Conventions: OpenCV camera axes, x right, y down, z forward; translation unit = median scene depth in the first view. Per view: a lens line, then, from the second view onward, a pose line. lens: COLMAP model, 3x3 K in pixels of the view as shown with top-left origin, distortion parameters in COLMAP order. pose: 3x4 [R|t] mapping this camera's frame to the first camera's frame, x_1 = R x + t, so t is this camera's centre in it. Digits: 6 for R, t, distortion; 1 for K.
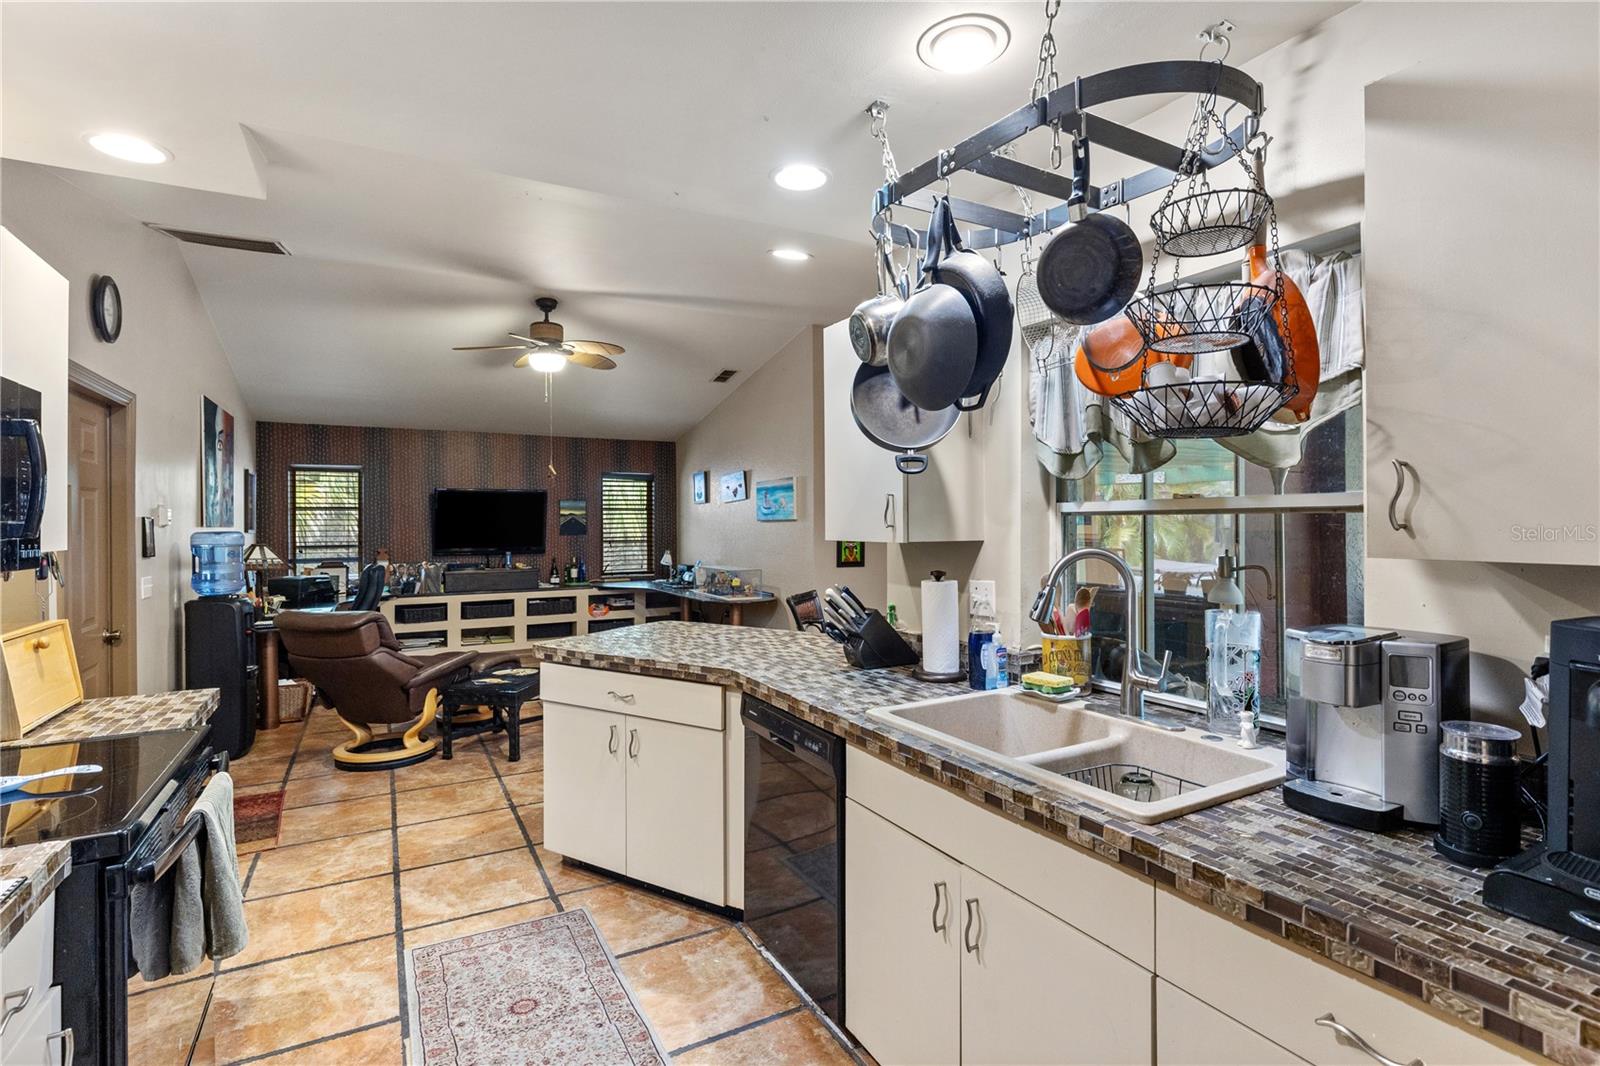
lens RADIAL K [[759.4, 0, 794.0], [0, 759.4, 519.2], [0, 0, 1]] dist [-0.000333, -0.000739]
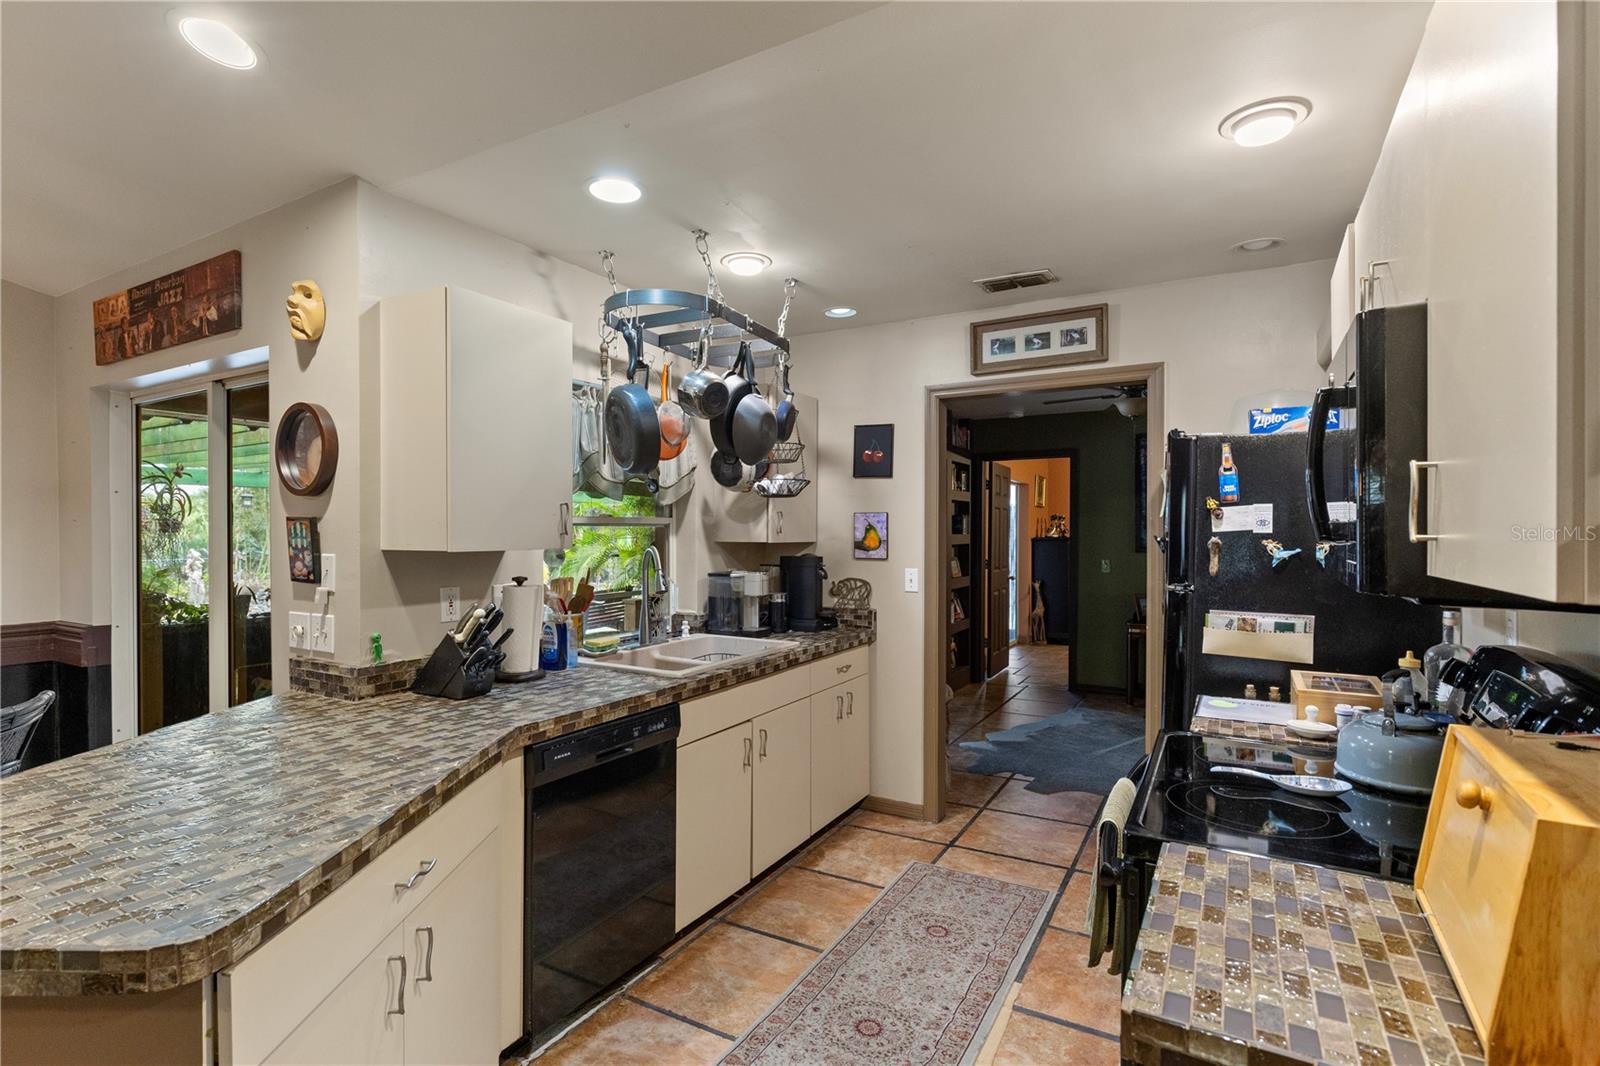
lens RADIAL K [[768.0, 0, 797.8], [0, 768.0, 538.5], [0, 0, 1]] dist [-0.000601, -0.000549]
pose [[-0.524113, -0.001496, 0.851647, -0.289329], [0.000777, 0.999997, 0.002235, 0.004240], [-0.851648, 0.001833, -0.524111, 0.387543]]
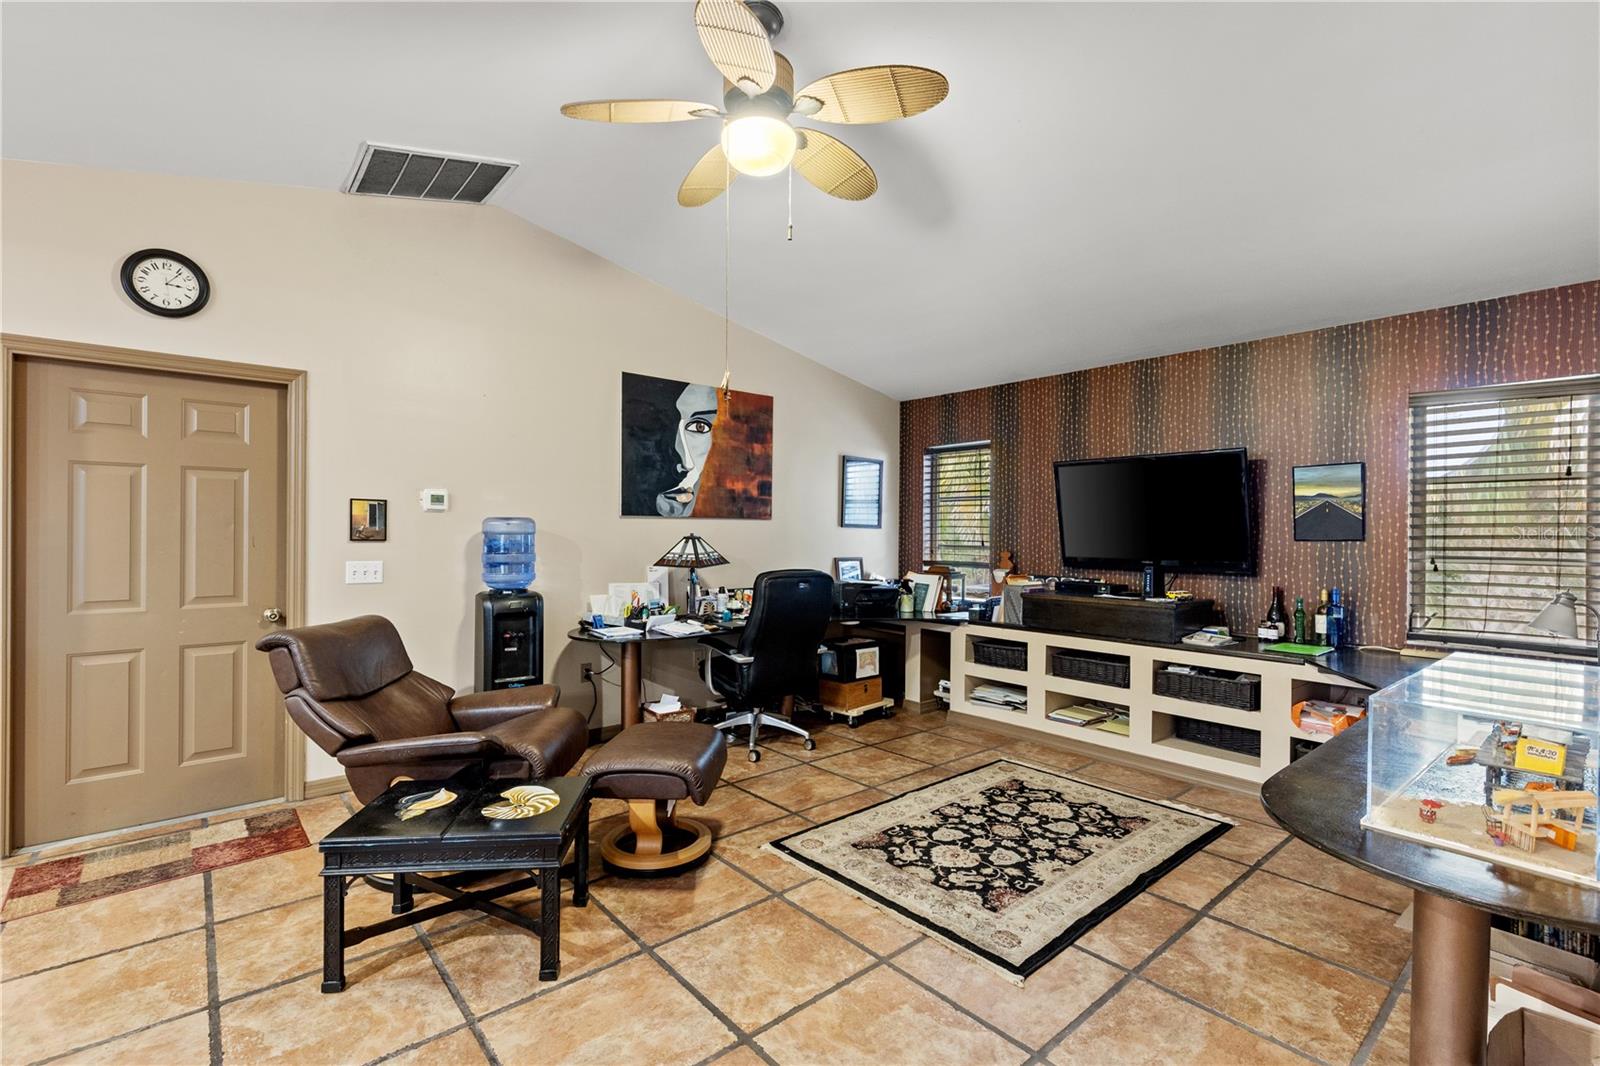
lens RADIAL K [[715.0, 0, 800.0], [0, 715.0, 533.0], [0, 0, 1]] dist [0.002877, 0.000536]
pose [[0.206488, 0.009945, -0.978399, 0.076765], [-0.003658, 0.999949, 0.009392, 0.015687], [0.978442, 0.001639, 0.206514, 0.703571]]
